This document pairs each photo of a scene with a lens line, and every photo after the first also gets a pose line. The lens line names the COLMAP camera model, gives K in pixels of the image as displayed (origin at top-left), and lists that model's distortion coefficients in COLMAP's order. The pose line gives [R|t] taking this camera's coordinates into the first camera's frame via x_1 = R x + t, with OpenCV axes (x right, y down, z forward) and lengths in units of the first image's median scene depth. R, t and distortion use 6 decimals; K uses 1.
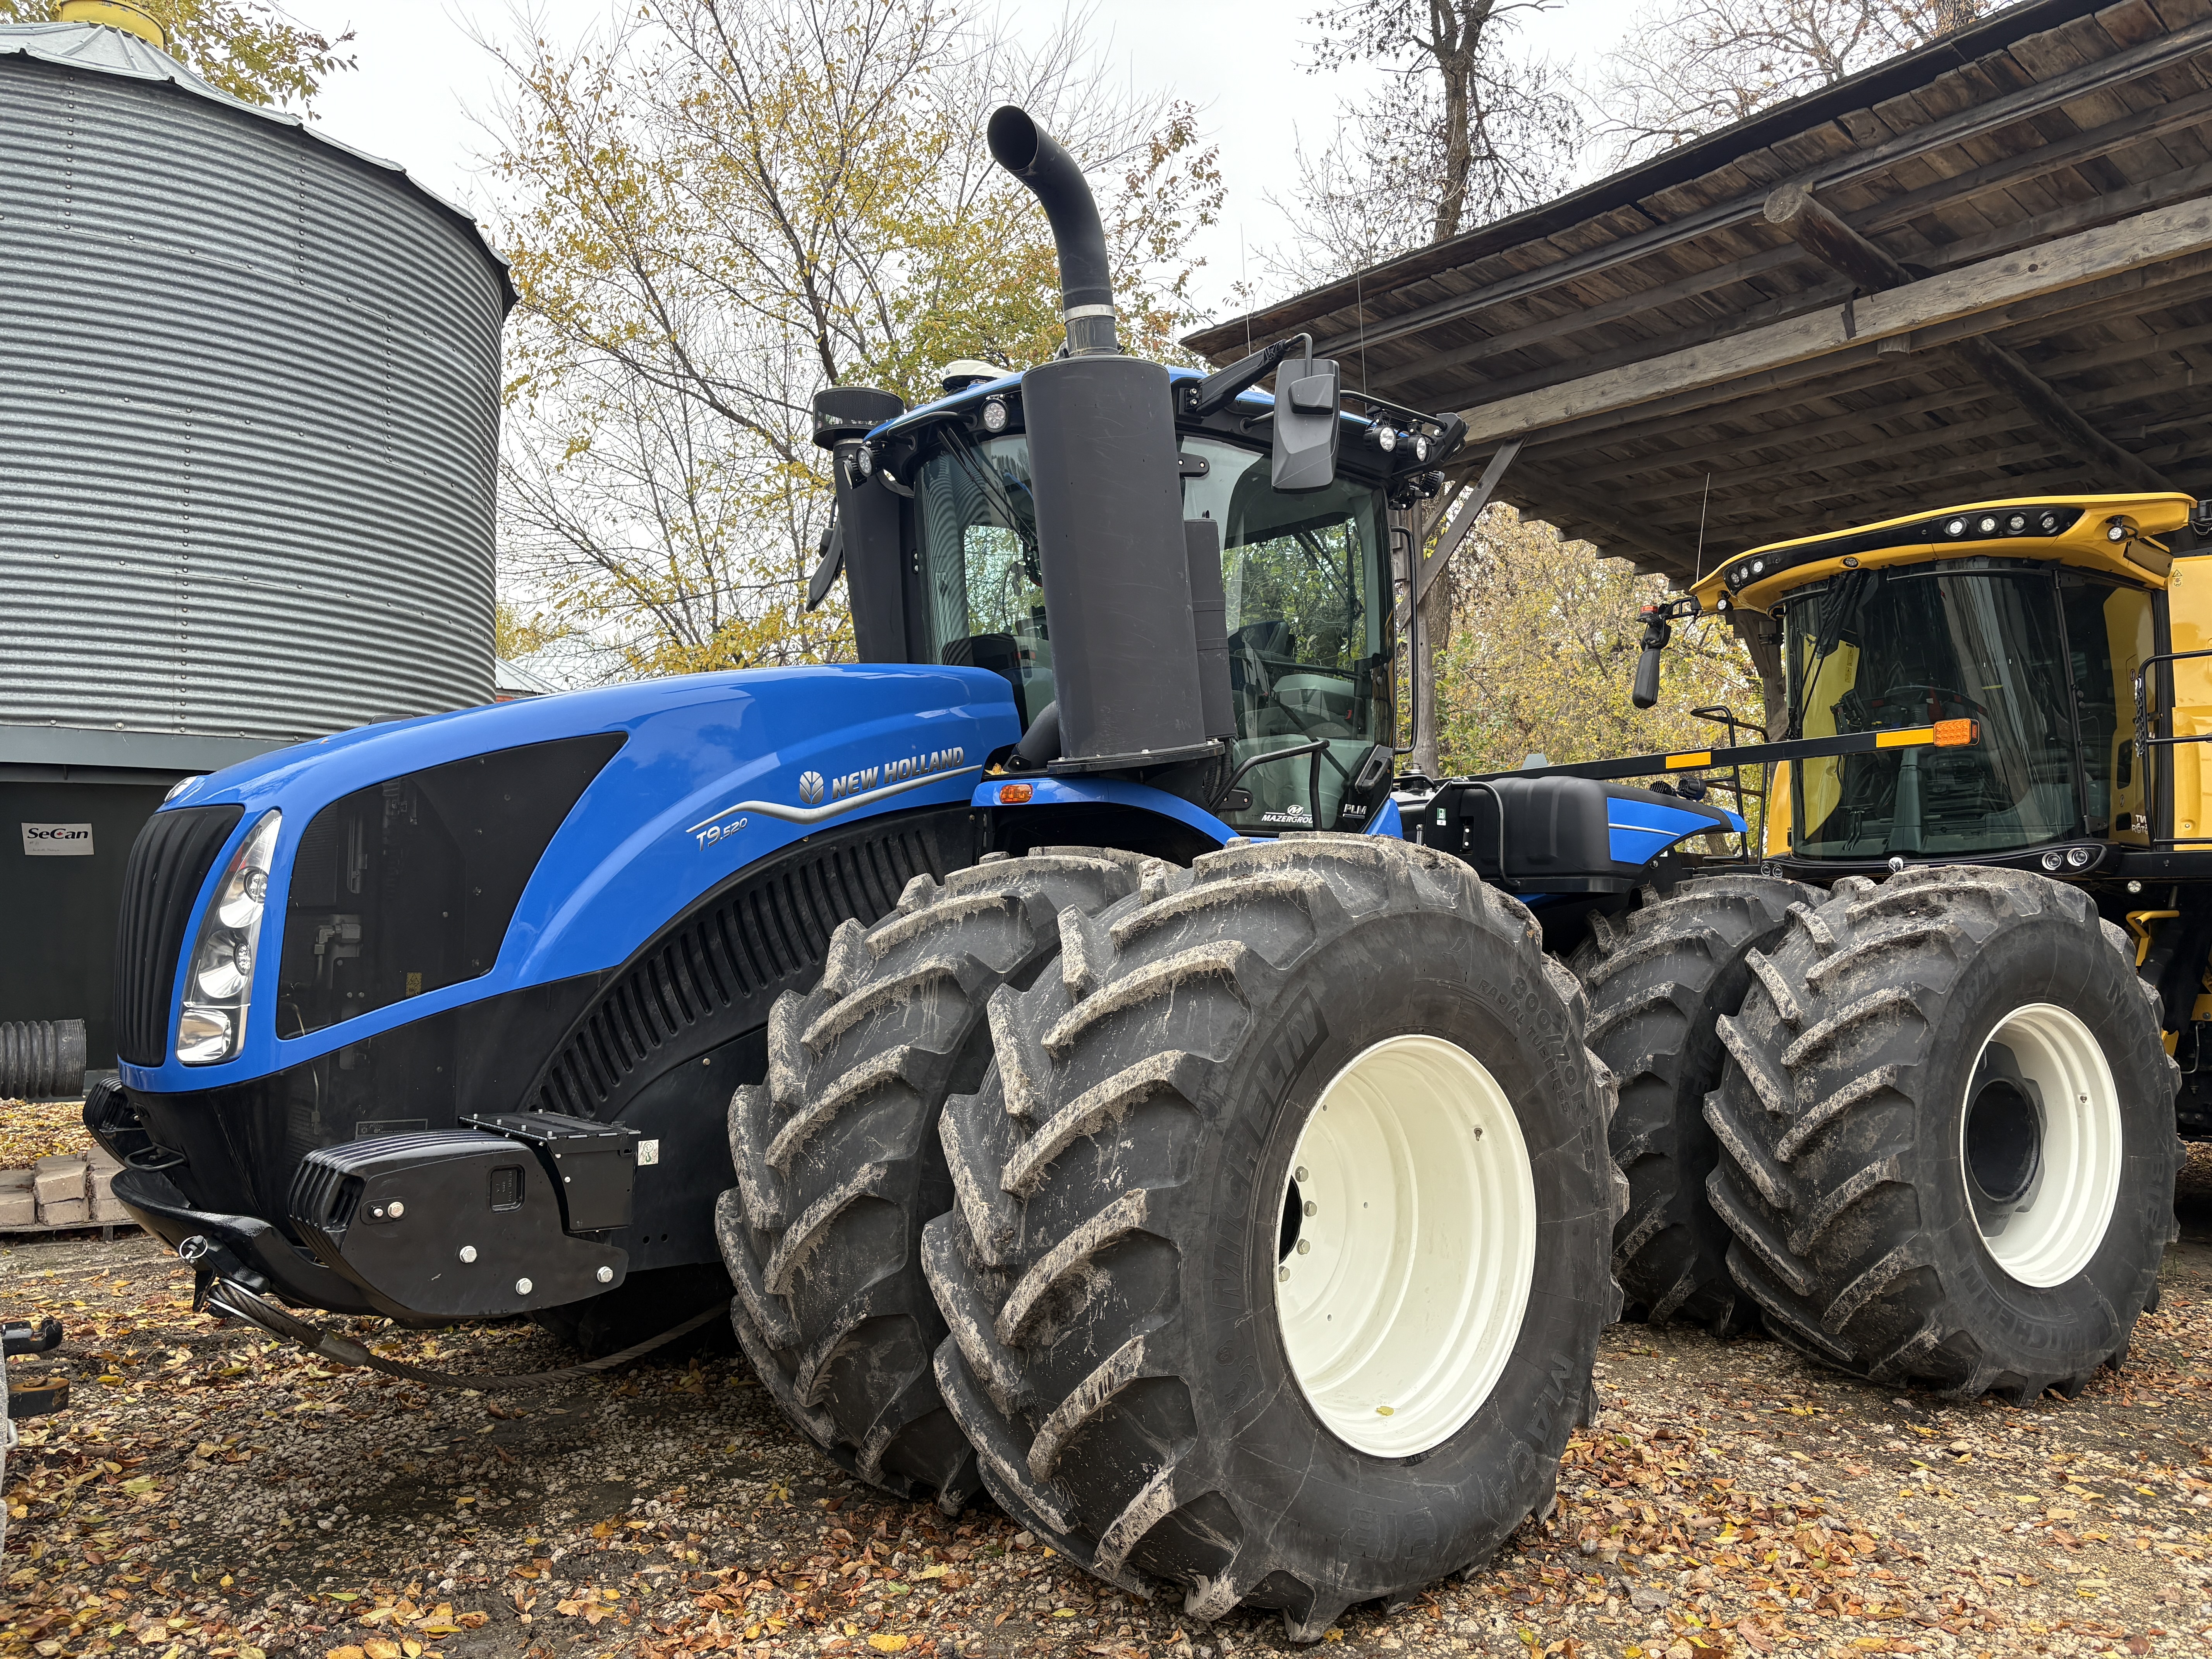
lens RADIAL K [[1670.3, 0, 1106.0], [0, 1670.3, 829.5], [0, 0, 1]] dist [0.061359, -0.074326]
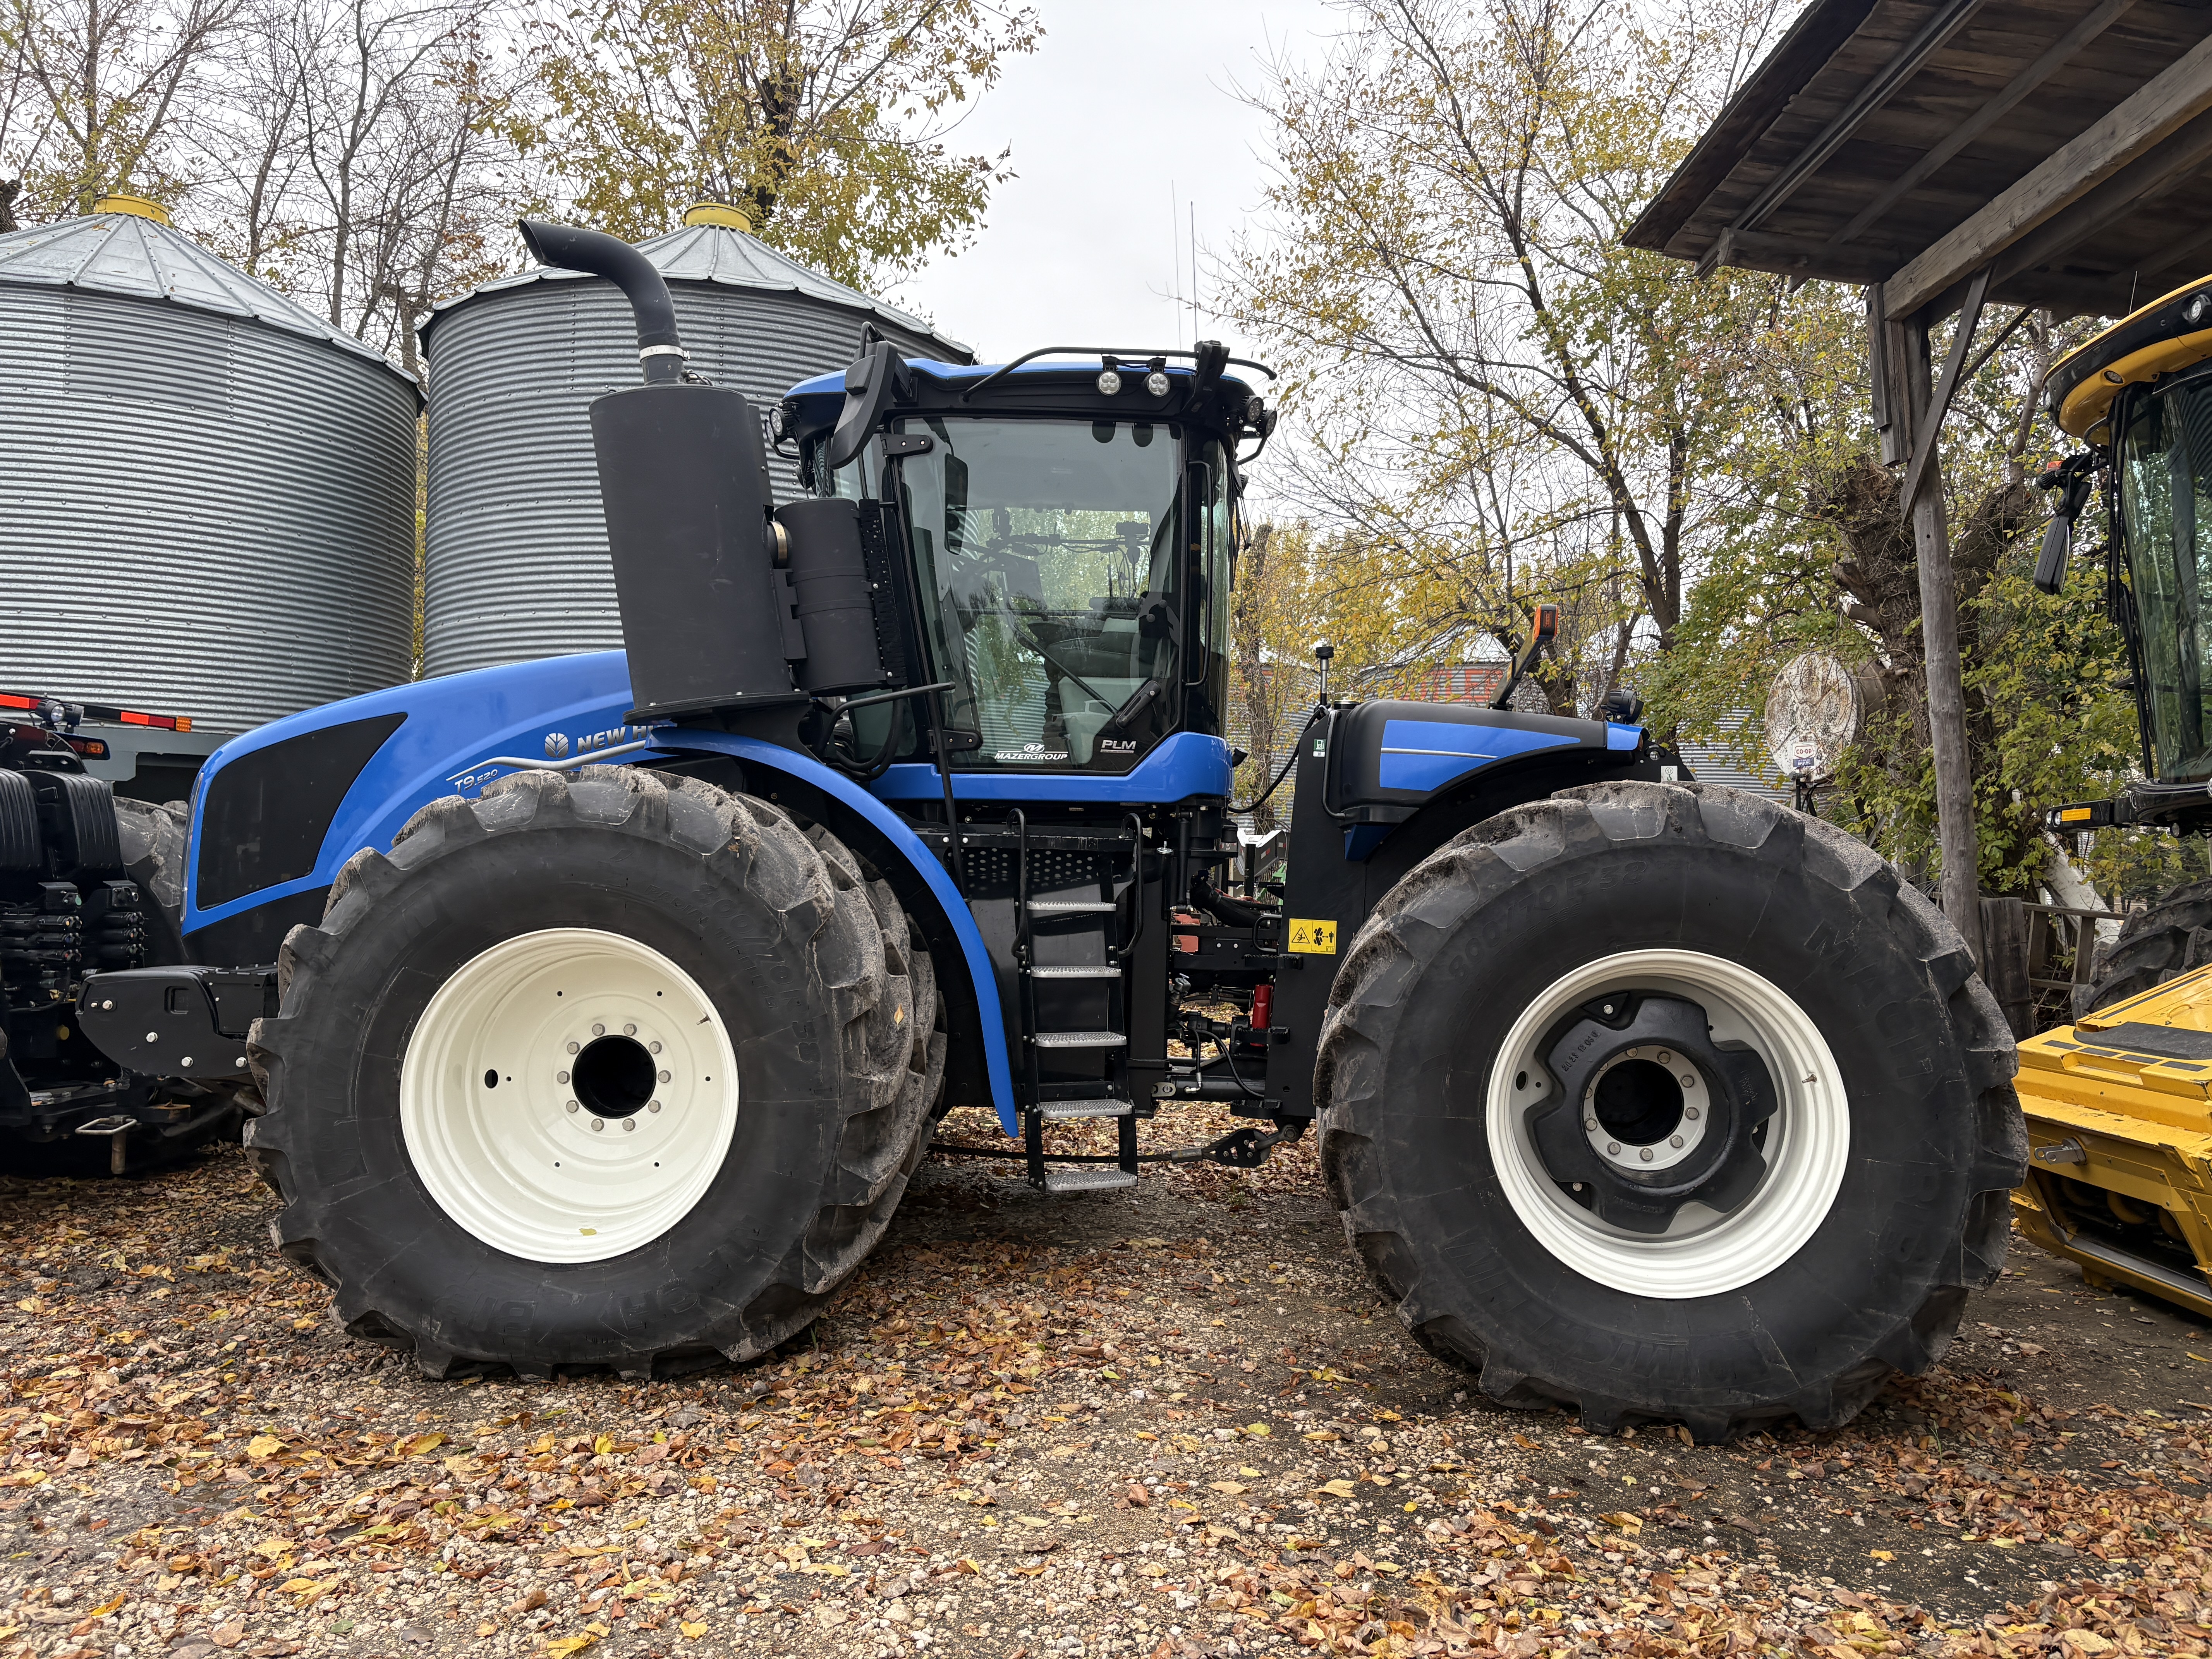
lens RADIAL K [[1670.3, 0, 1106.0], [0, 1670.3, 829.5], [0, 0, 1]] dist [0.061359, -0.074326]
pose [[0.760273, -0.009901, -0.649528, 0.960154], [0.021479, 0.999720, 0.009902, 0.035991], [0.649248, -0.021480, 0.760273, 0.241452]]
